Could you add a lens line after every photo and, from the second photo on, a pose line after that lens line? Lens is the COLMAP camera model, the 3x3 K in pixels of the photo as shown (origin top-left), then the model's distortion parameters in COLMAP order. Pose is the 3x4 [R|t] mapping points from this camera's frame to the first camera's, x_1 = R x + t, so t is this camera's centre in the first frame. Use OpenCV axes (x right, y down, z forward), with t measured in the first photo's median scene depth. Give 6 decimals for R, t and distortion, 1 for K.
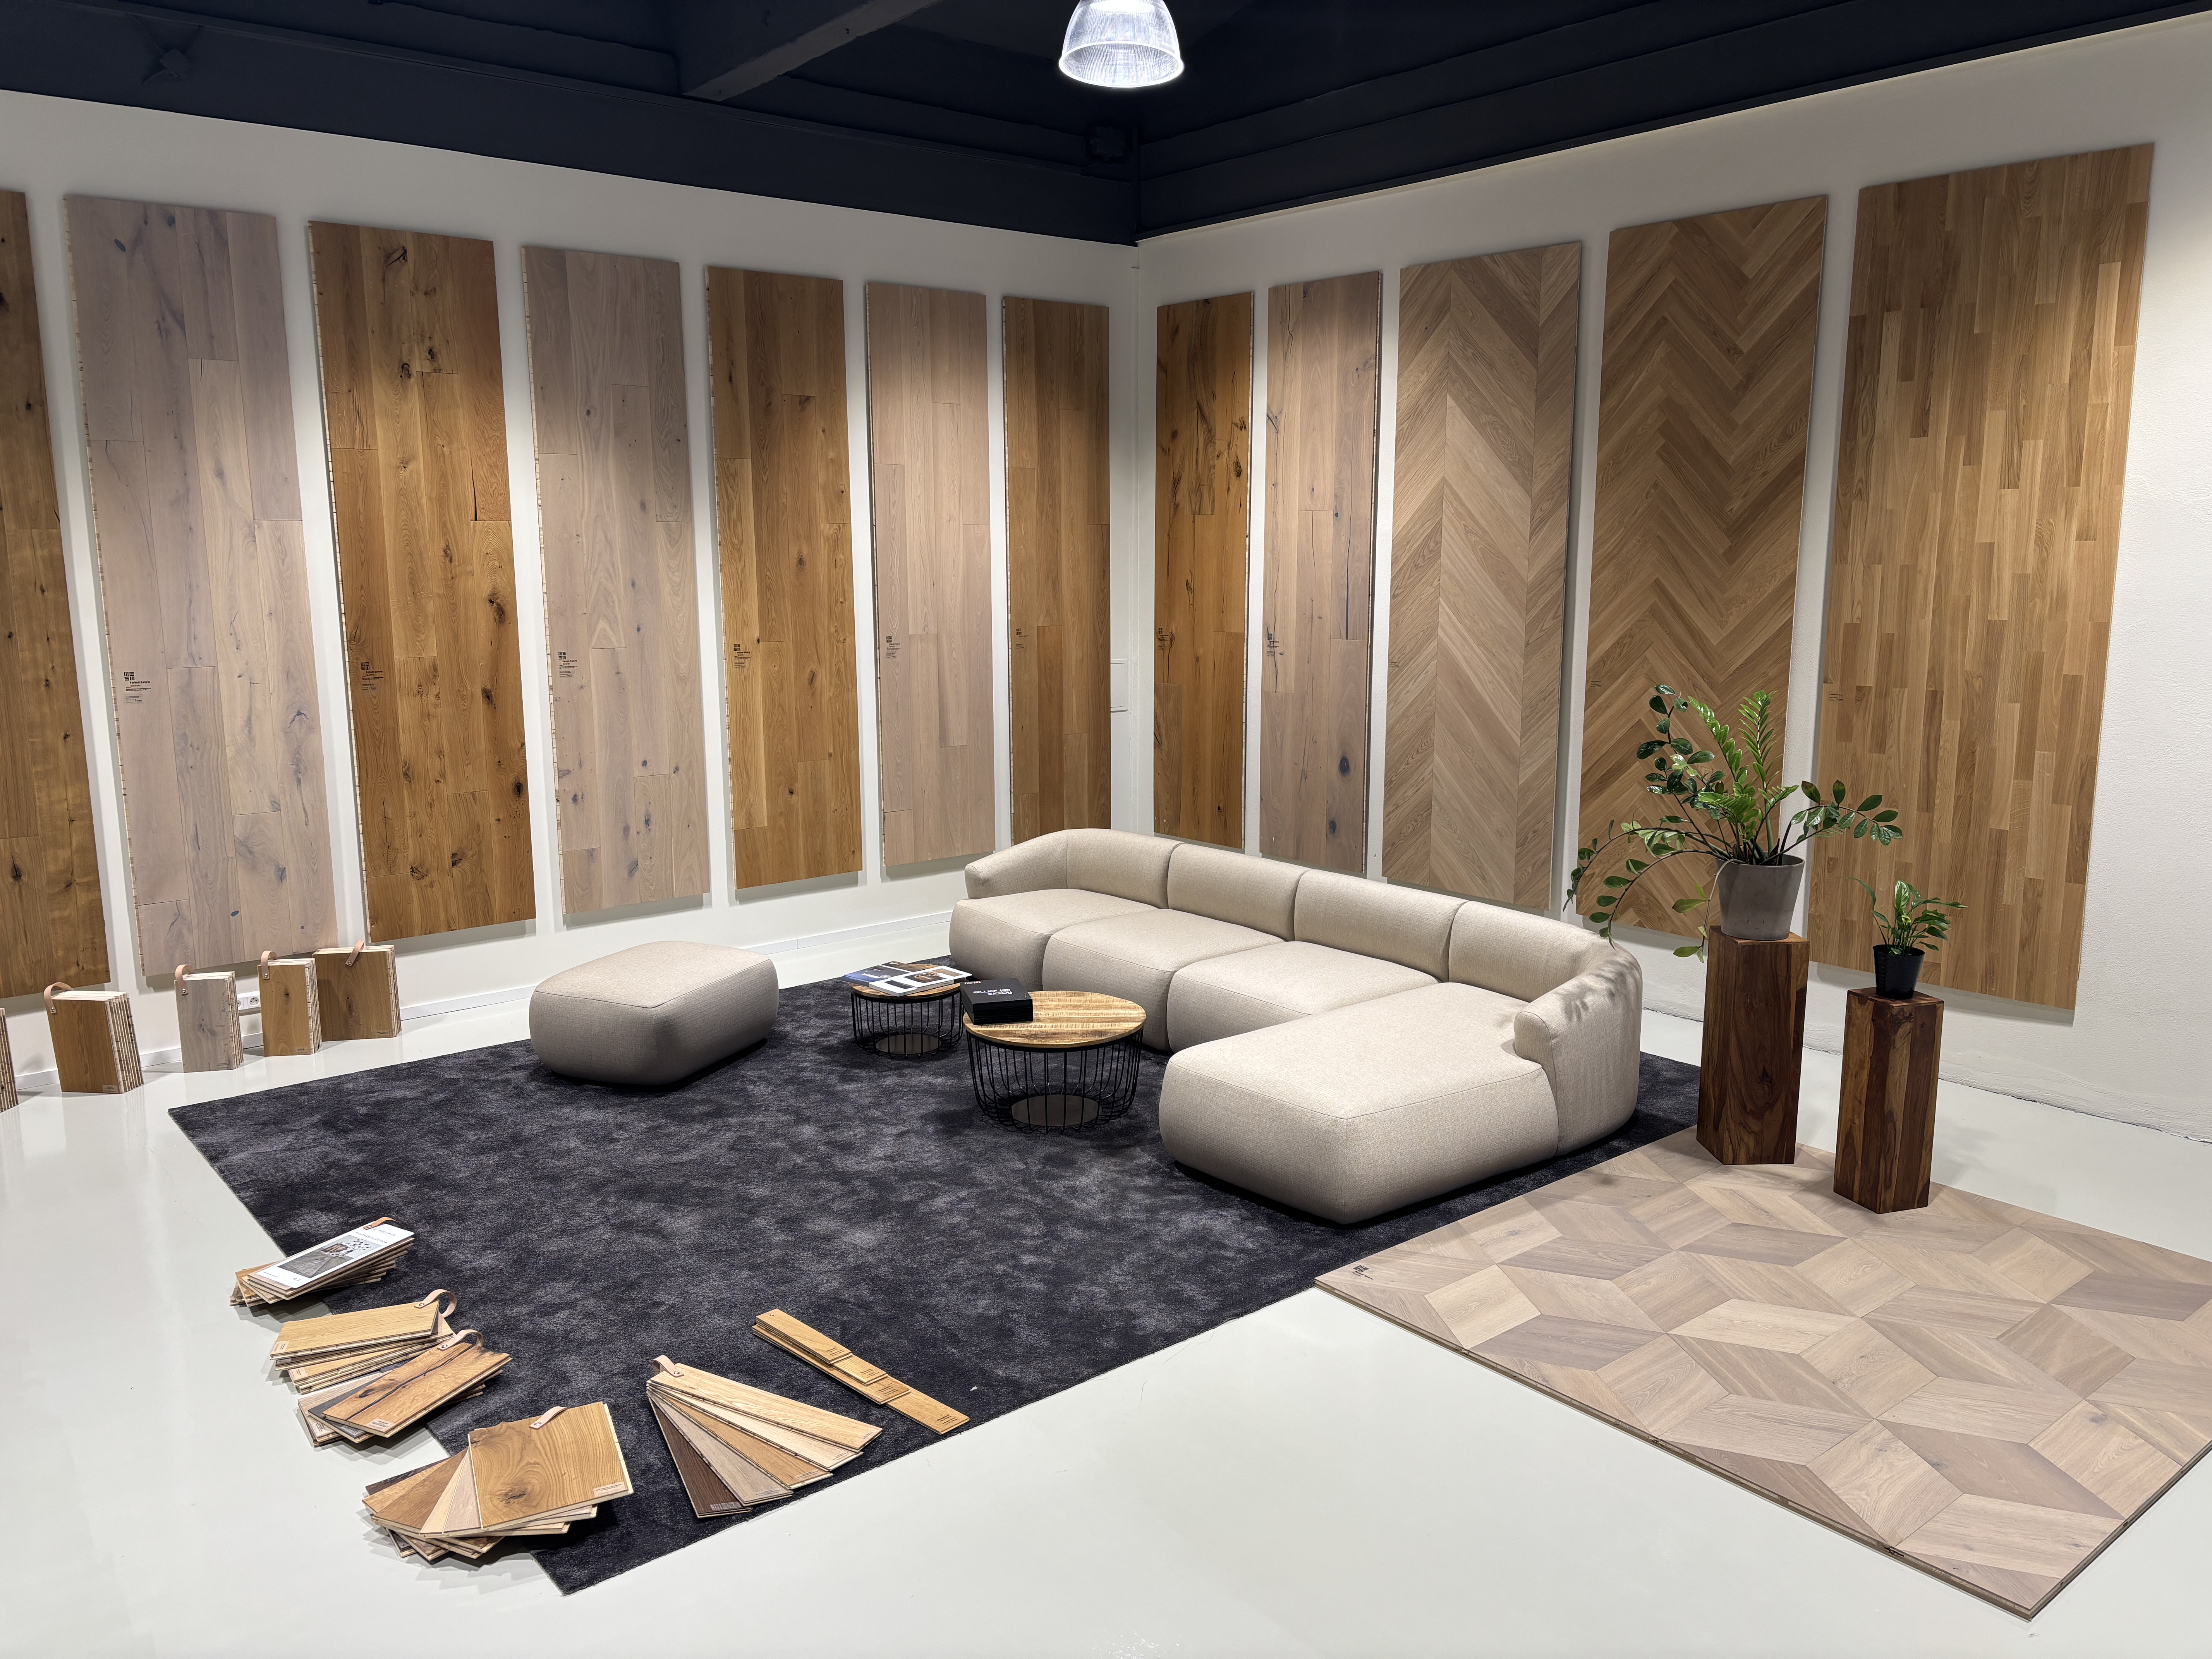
lens RADIAL K [[1677.3, 0, 1101.9], [0, 1677.3, 836.4], [0, 0, 1]] dist [0.051356, -0.048841]
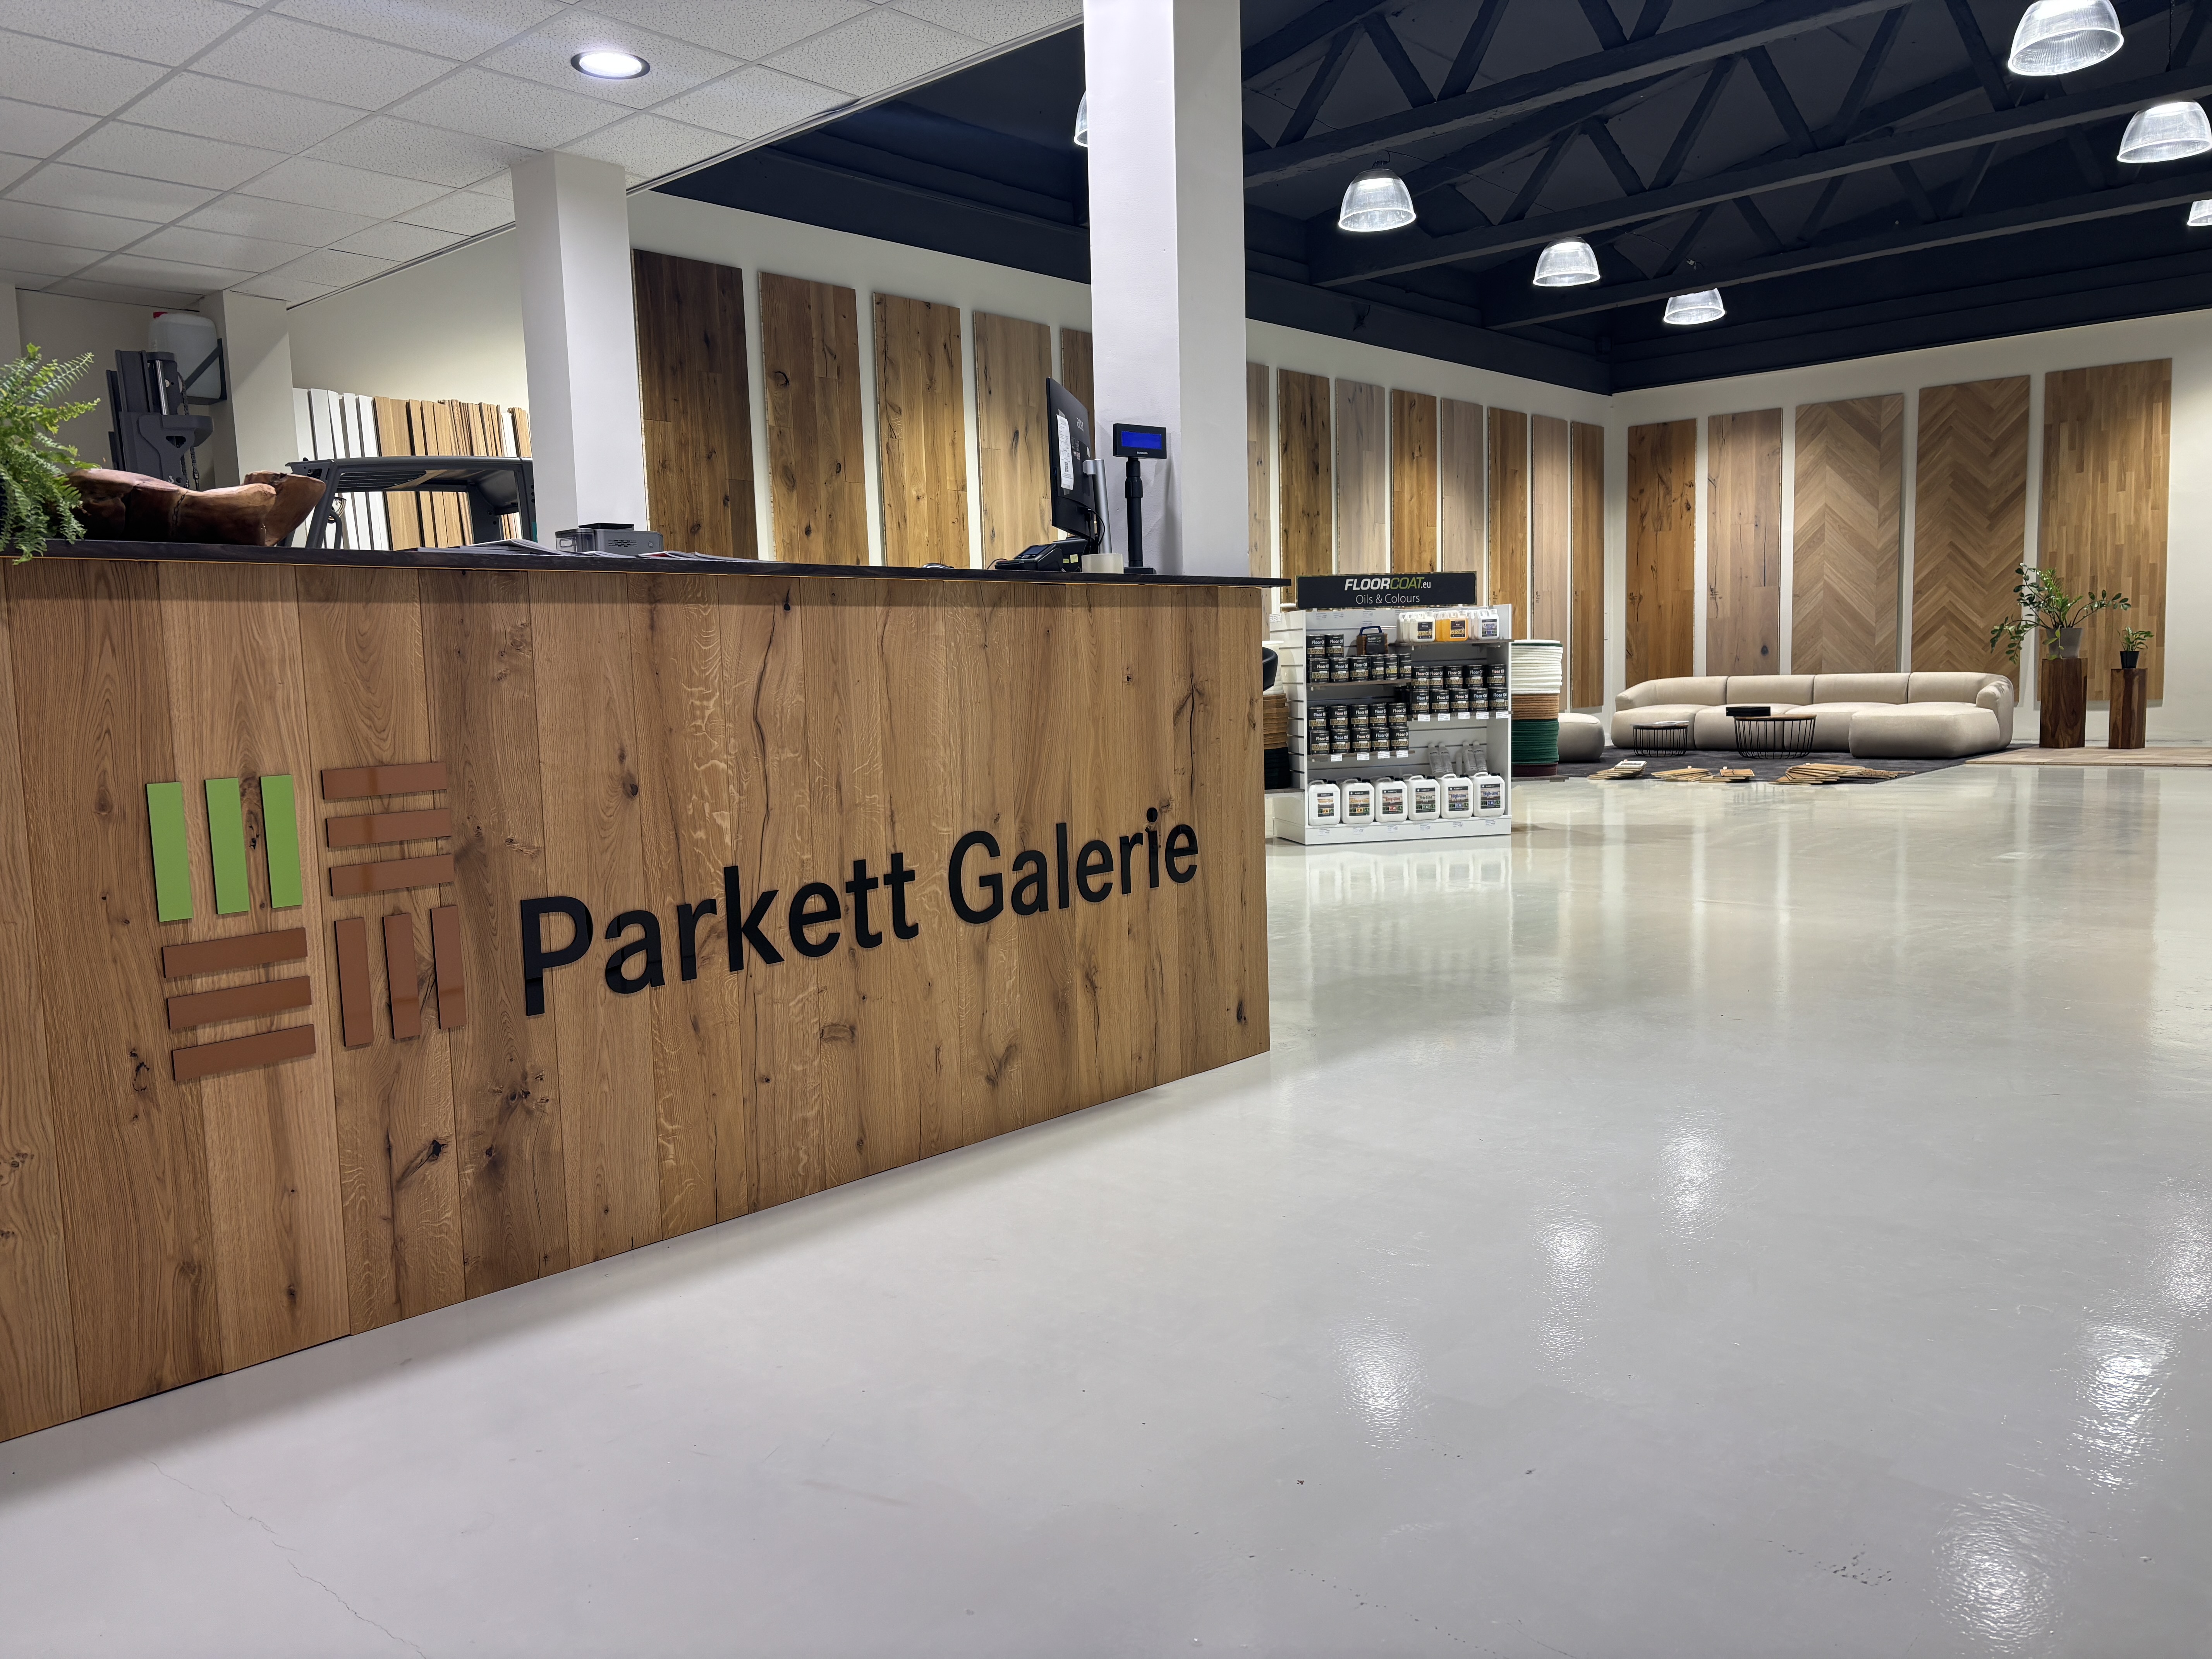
lens RADIAL K [[1677.3, 0, 1115.7], [0, 1677.3, 842.2], [0, 0, 1]] dist [0.051356, -0.048841]
pose [[0.988106, -0.041717, 0.148004, -1.060371], [0.052226, 0.996328, -0.067839, 0.322673], [-0.144631, 0.074762, 0.986657, -0.974261]]
